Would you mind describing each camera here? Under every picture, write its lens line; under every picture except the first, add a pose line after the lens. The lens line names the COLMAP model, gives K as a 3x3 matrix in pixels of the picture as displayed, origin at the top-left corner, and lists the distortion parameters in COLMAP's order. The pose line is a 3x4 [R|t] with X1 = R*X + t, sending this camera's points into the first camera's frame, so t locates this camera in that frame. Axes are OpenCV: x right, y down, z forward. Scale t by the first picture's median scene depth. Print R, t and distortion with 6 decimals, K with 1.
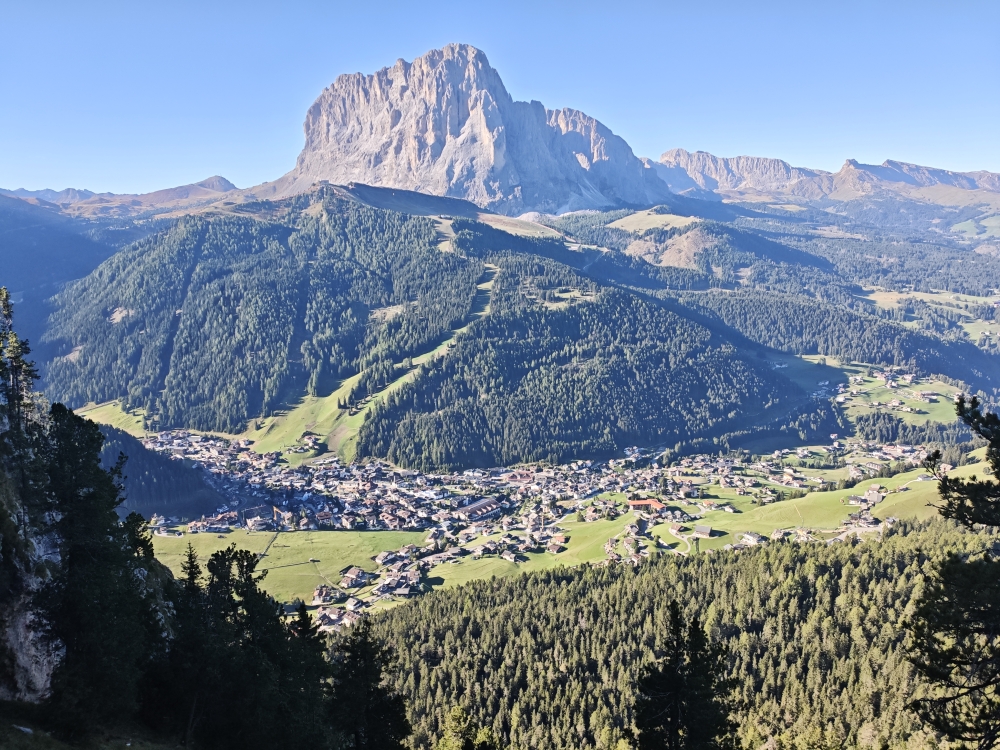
lens RADIAL K [[769.8, 0, 507.1], [0, 769.8, 369.2], [0, 0, 1]] dist [0.058612, -0.003148]
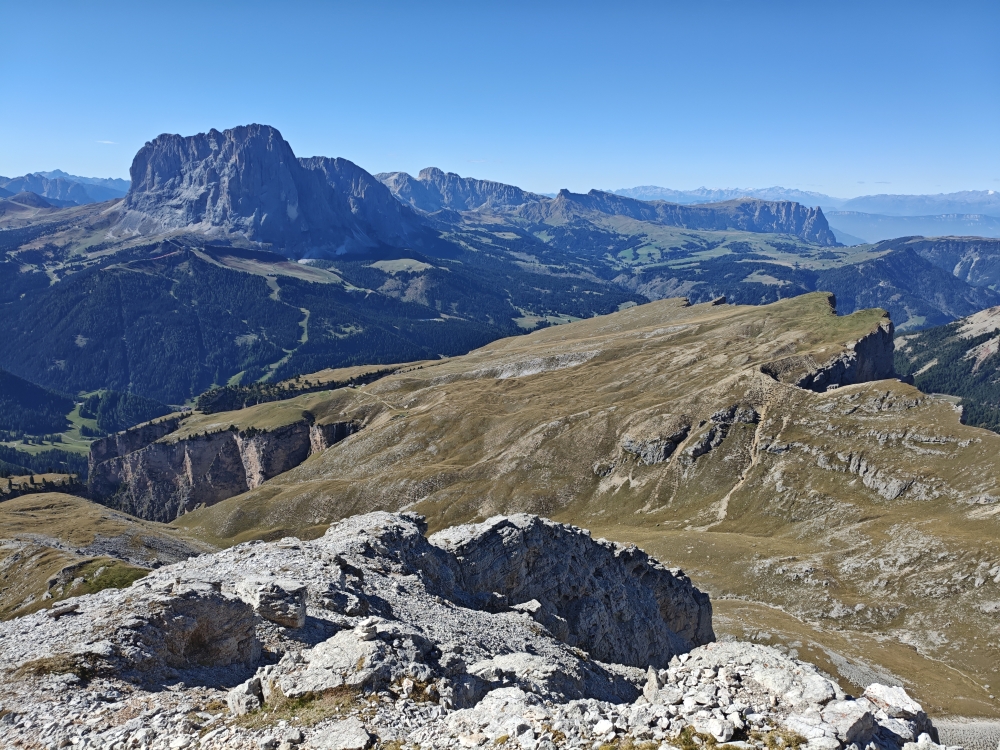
lens RADIAL K [[774.1, 0, 497.7], [0, 774.1, 373.9], [0, 0, 1]] dist [0.079704, -0.132830]
pose [[0.961376, -0.016221, 0.274762, -0.058388], [0.006817, 0.999359, 0.035149, -0.030707], [-0.275156, -0.031918, 0.960870, -0.585155]]
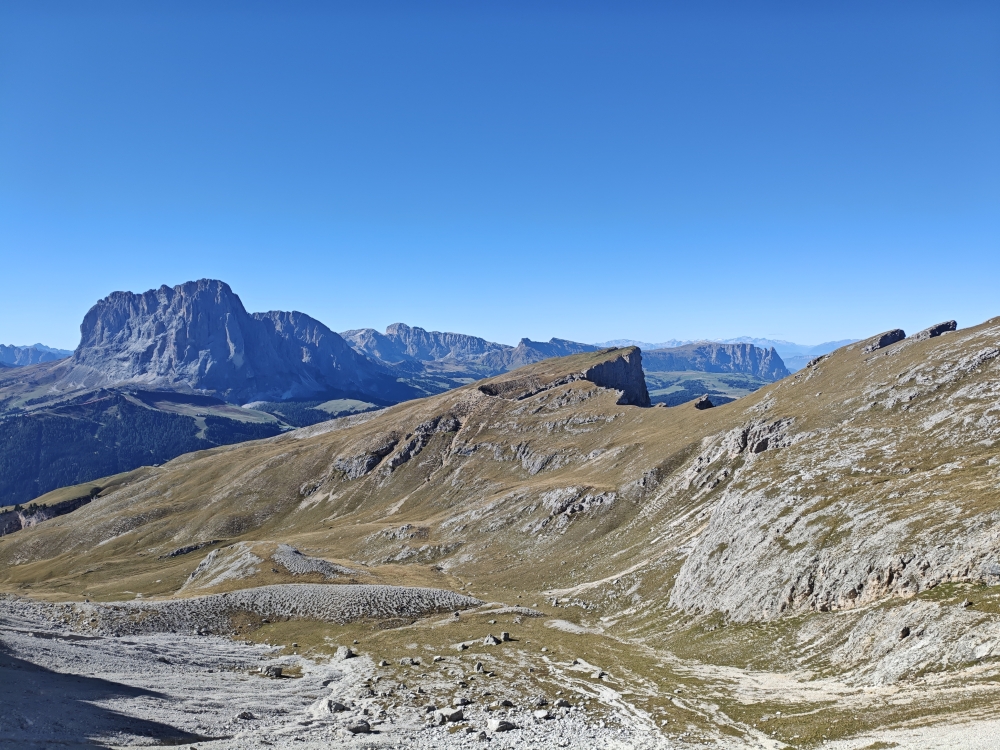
lens RADIAL K [[774.1, 0, 503.8], [0, 774.1, 378.5], [0, 0, 1]] dist [0.079704, -0.132830]
pose [[0.953926, 0.002288, 0.300032, 0.029050], [0.047542, 0.986185, -0.158678, 0.017550], [-0.296250, 0.165631, 0.940639, -0.609389]]
